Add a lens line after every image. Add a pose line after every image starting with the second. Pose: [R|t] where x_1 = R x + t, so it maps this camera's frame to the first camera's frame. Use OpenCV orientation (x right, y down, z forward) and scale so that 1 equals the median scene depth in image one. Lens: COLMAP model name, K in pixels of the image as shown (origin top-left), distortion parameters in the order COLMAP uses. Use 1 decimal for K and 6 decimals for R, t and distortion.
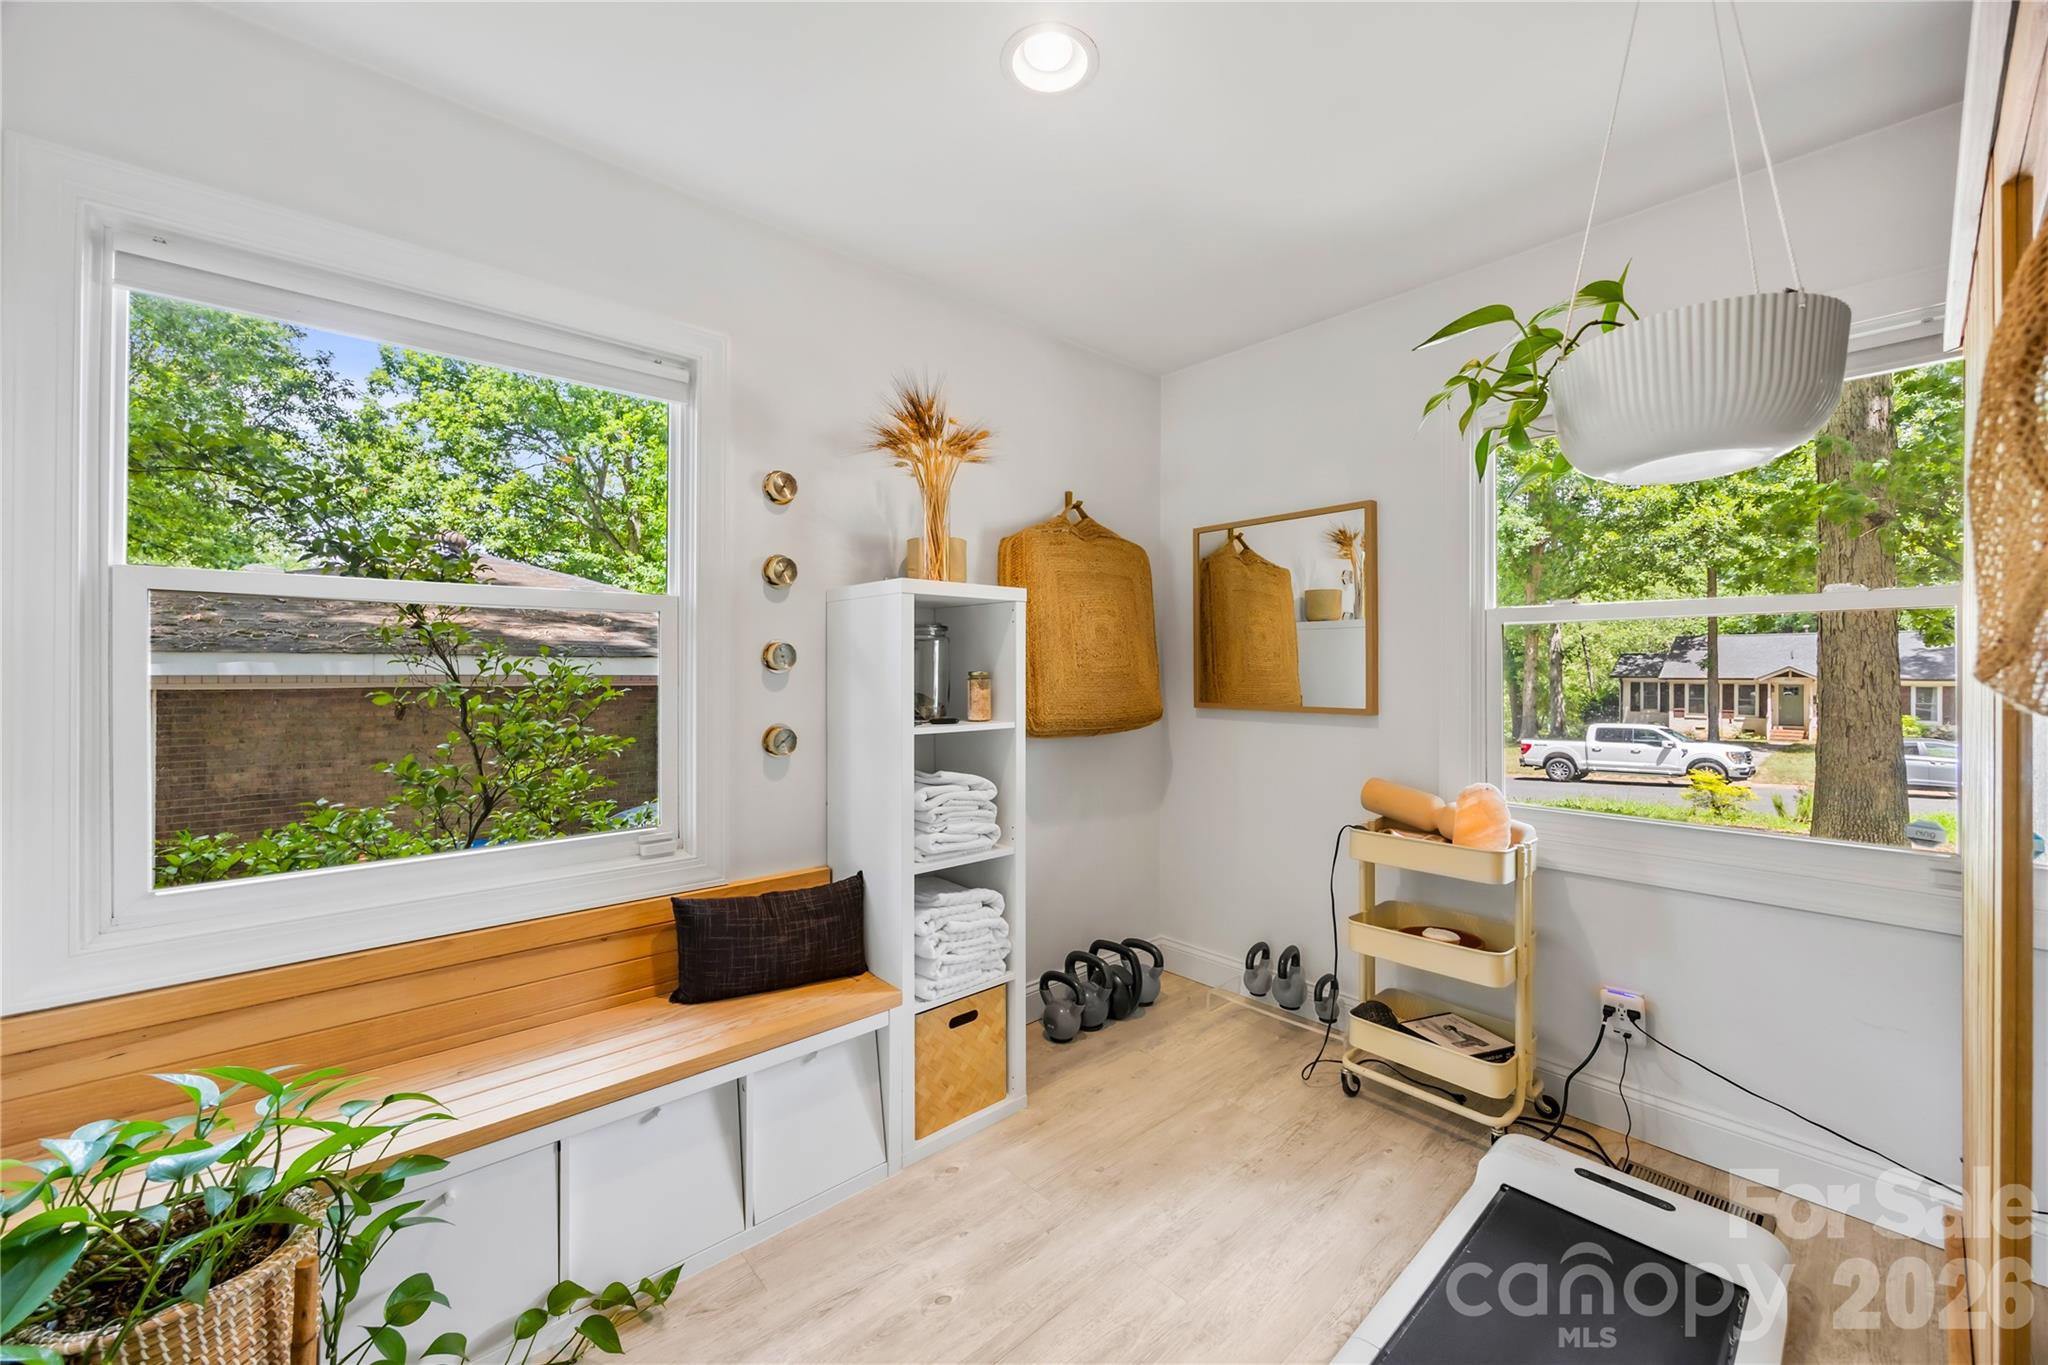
lens RADIAL K [[782.4, 0, 1020.2], [0, 782.4, 670.0], [0, 0, 1]] dist [-0.001263, 0.000108]
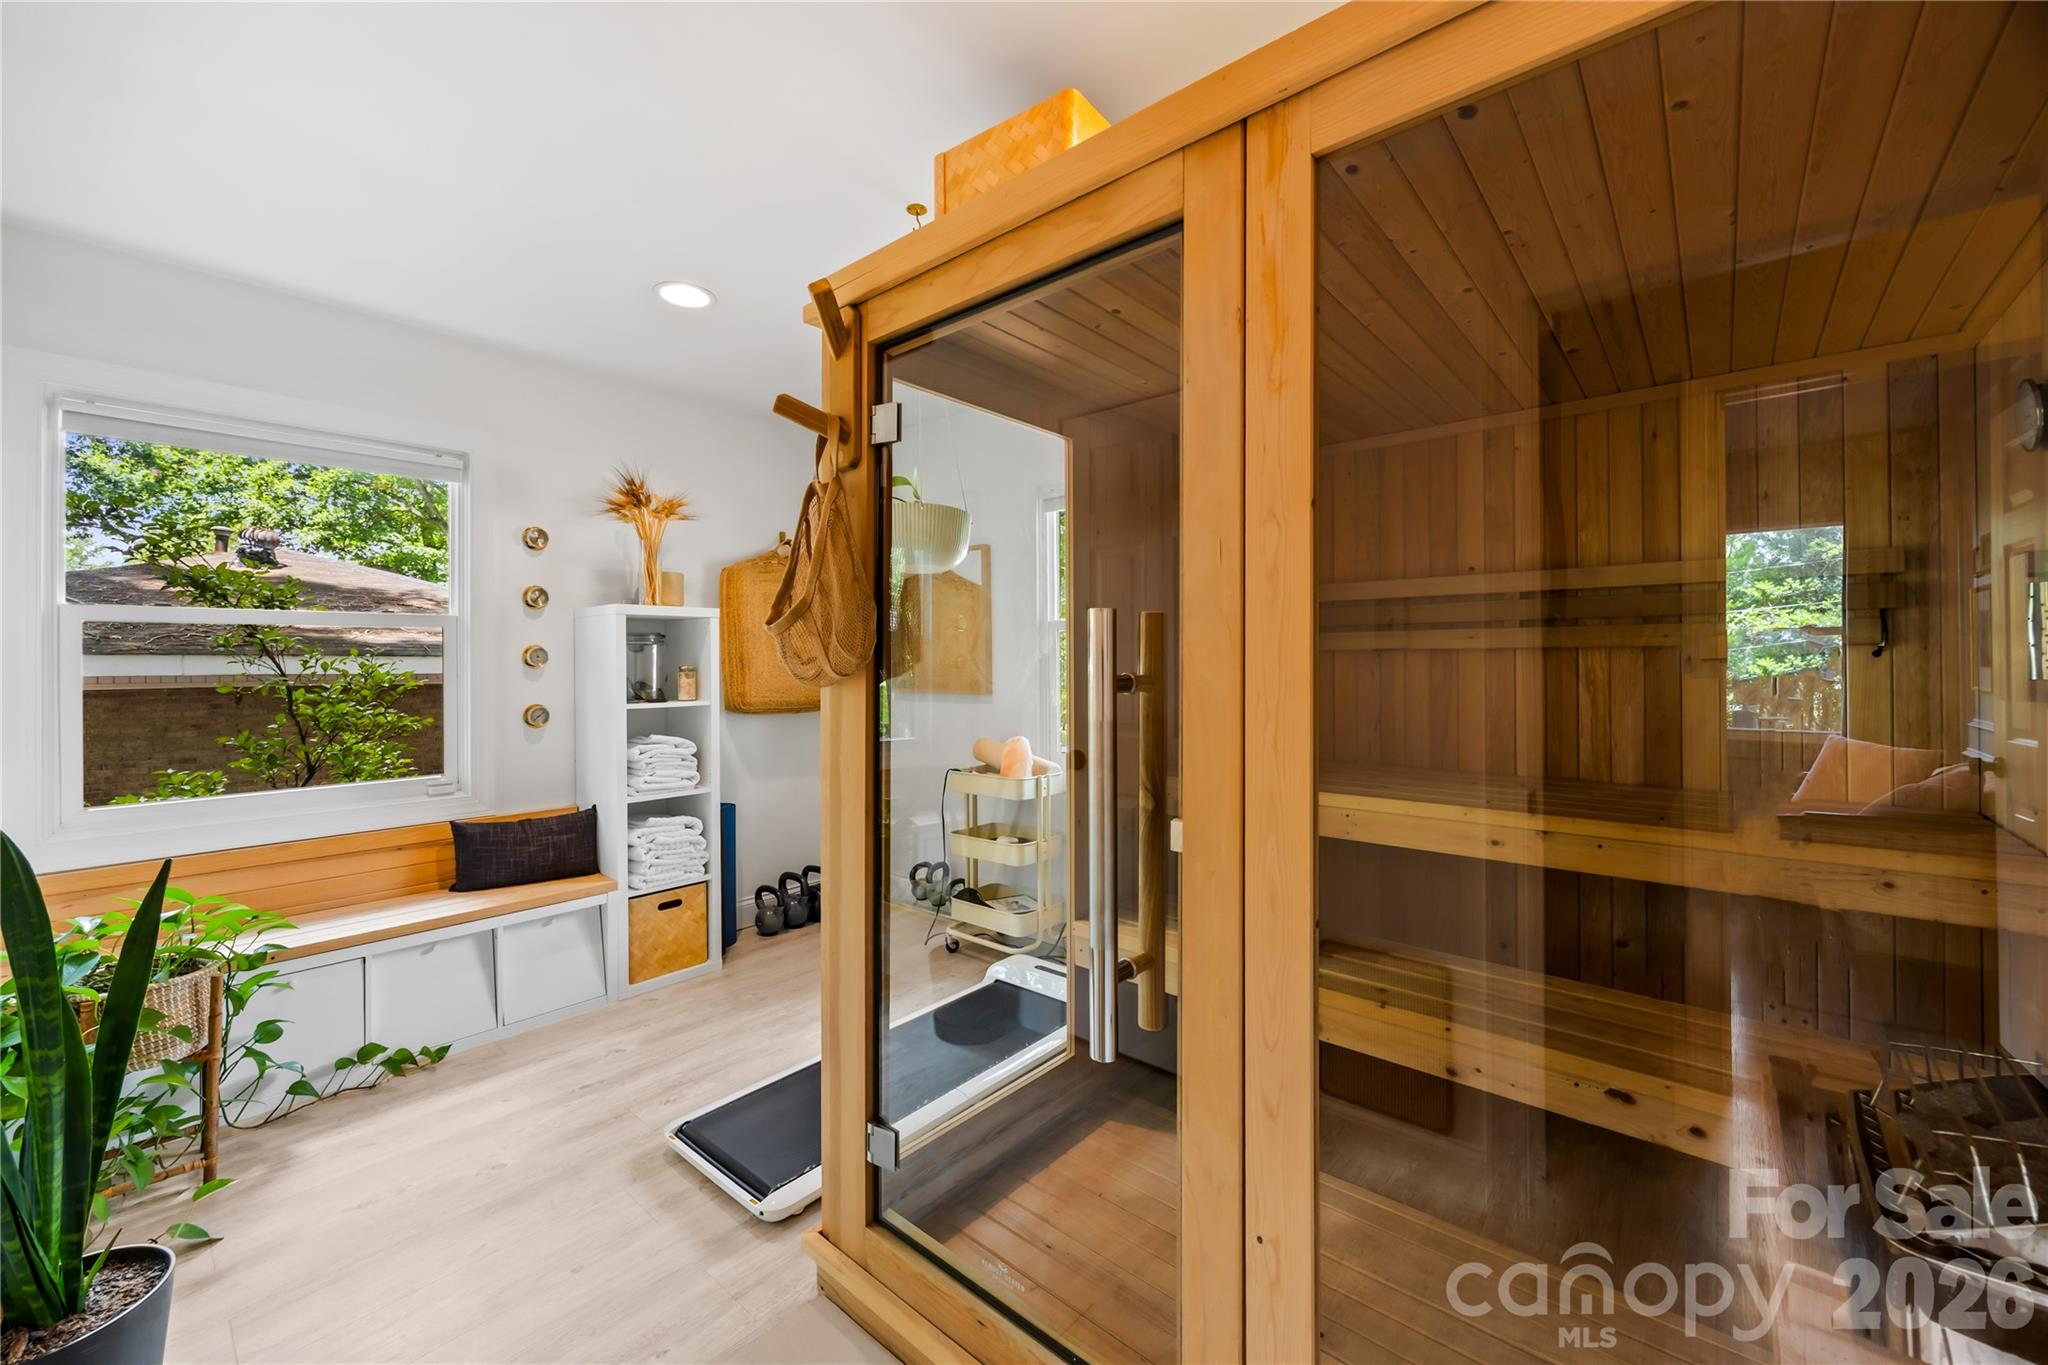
lens RADIAL K [[806.1, 0, 999.6], [0, 806.1, 662.6], [0, 0, 1]] dist [0.000752, 0.000100]
pose [[0.993238, -0.007820, 0.115834, 0.365472], [0.008167, 0.999963, -0.002517, 0.003559], [-0.115810, 0.003446, 0.993265, -0.563745]]
